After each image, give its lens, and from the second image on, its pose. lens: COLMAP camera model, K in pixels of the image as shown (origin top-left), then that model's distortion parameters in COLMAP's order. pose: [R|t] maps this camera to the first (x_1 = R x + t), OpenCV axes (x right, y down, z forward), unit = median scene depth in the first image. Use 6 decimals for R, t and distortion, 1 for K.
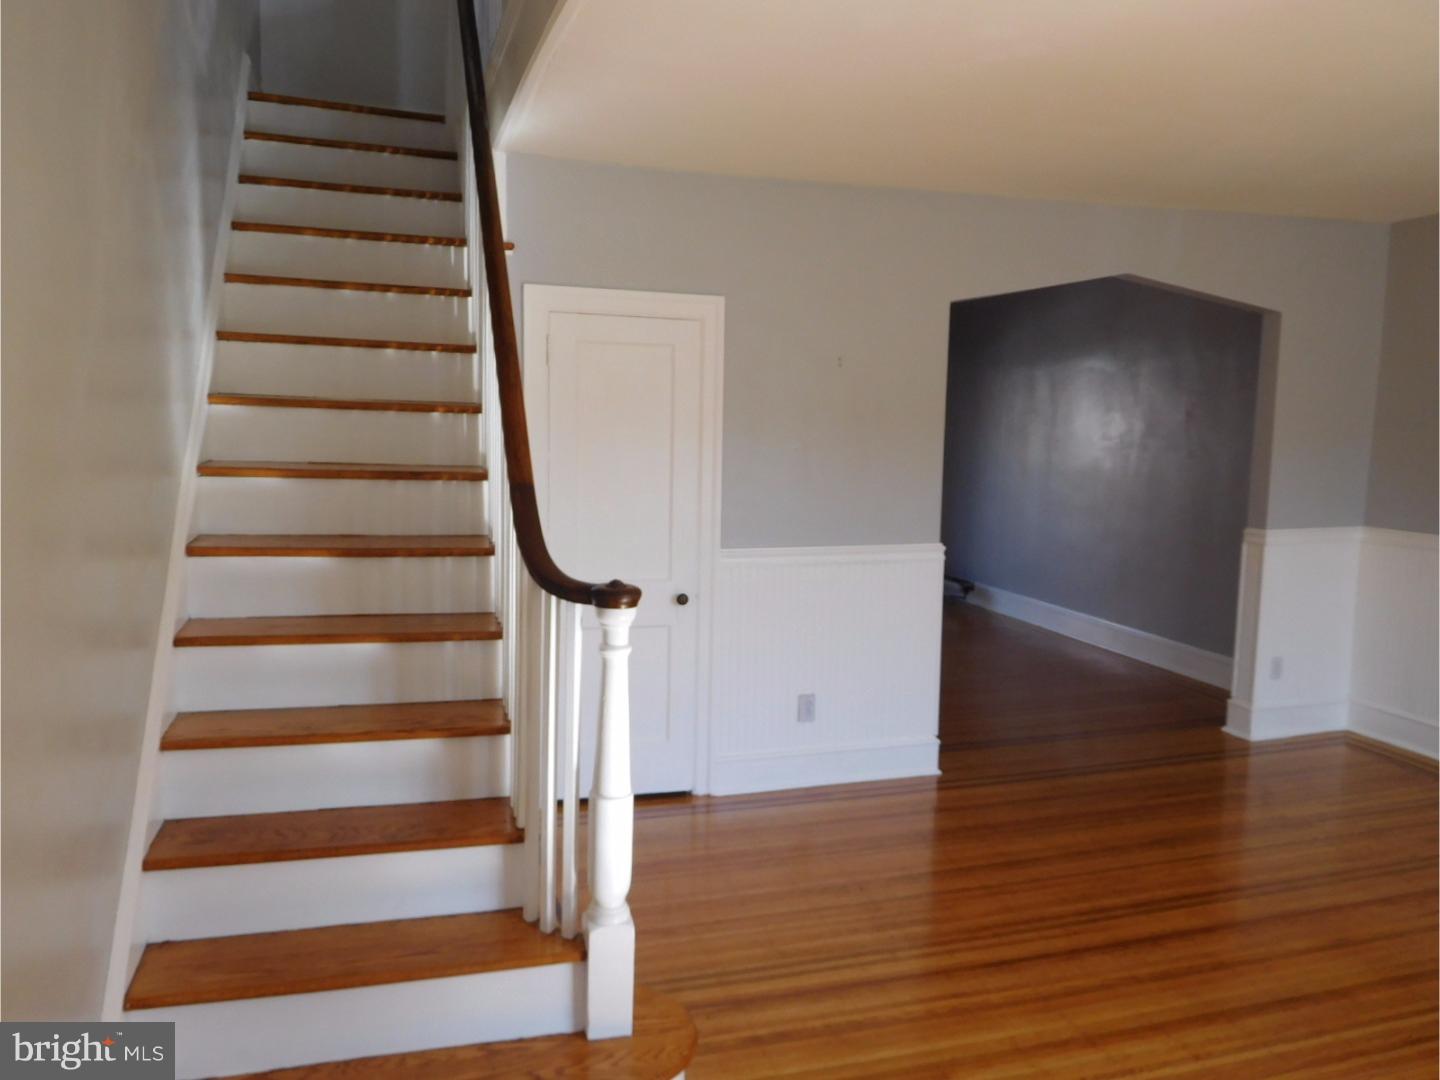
lens RADIAL K [[1109.7, 0, 652.2], [0, 1109.7, 558.3], [0, 0, 1]] dist [-0.038060, 0.016973]
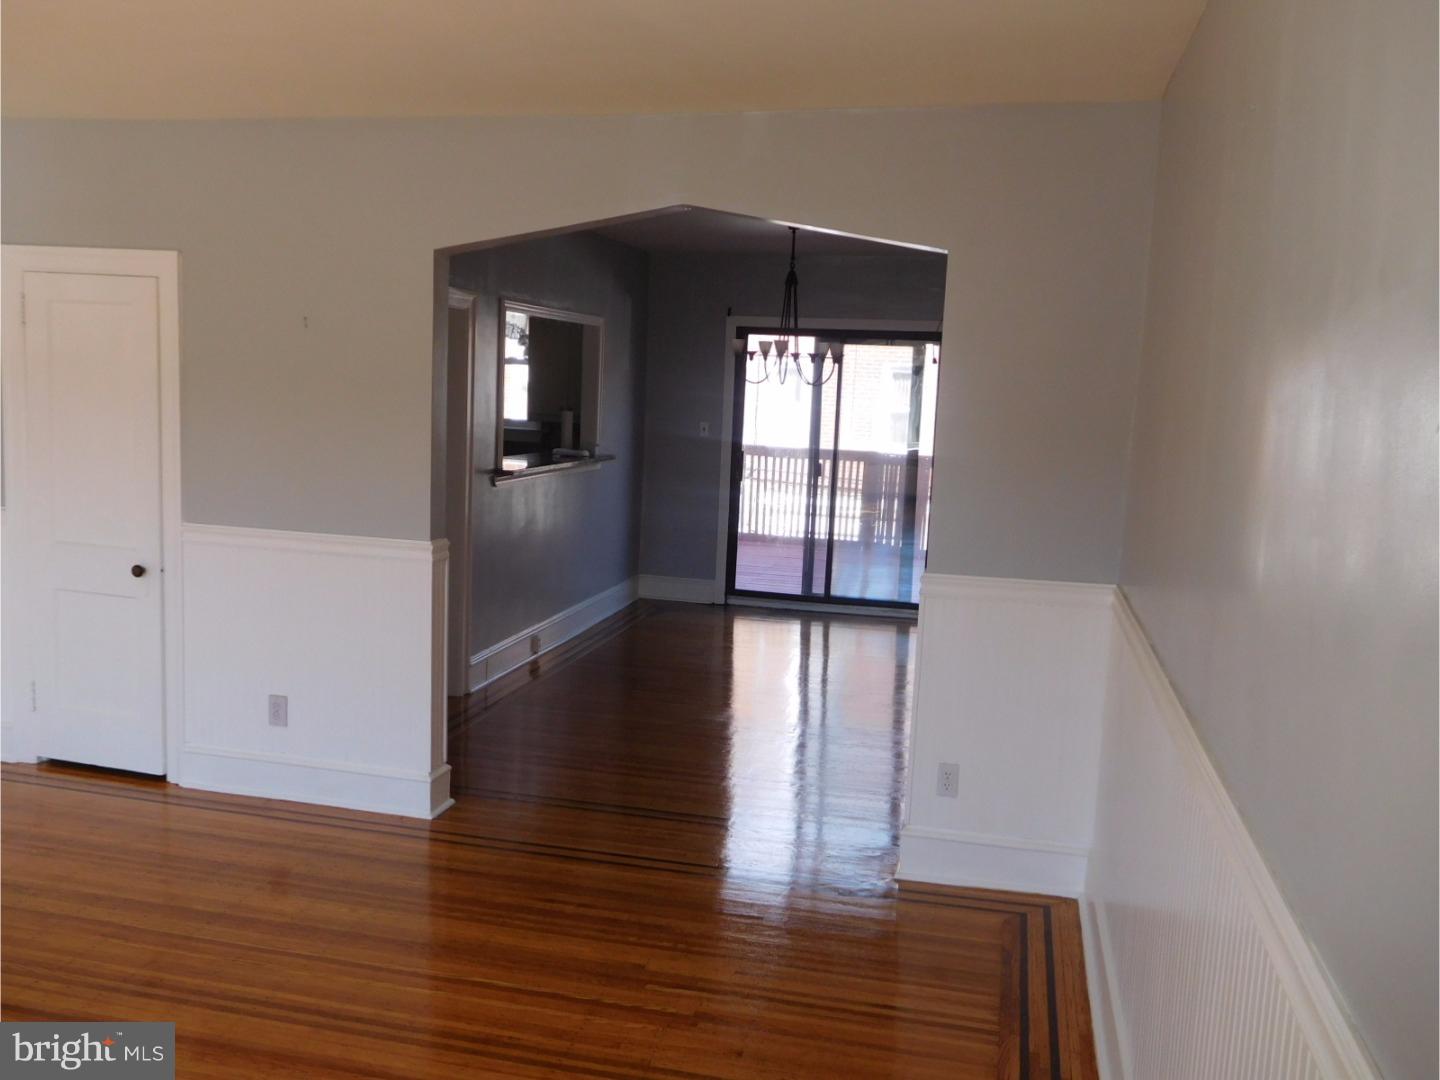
lens RADIAL K [[1235.9, 0, 721.3], [0, 1235.9, 539.6], [0, 0, 1]] dist [0.002328, 0.010275]
pose [[0.854620, 0.084496, -0.512333, 0.983633], [-0.099974, 0.994987, -0.002668, -0.036128], [0.509539, 0.053500, 0.858783, 0.338120]]
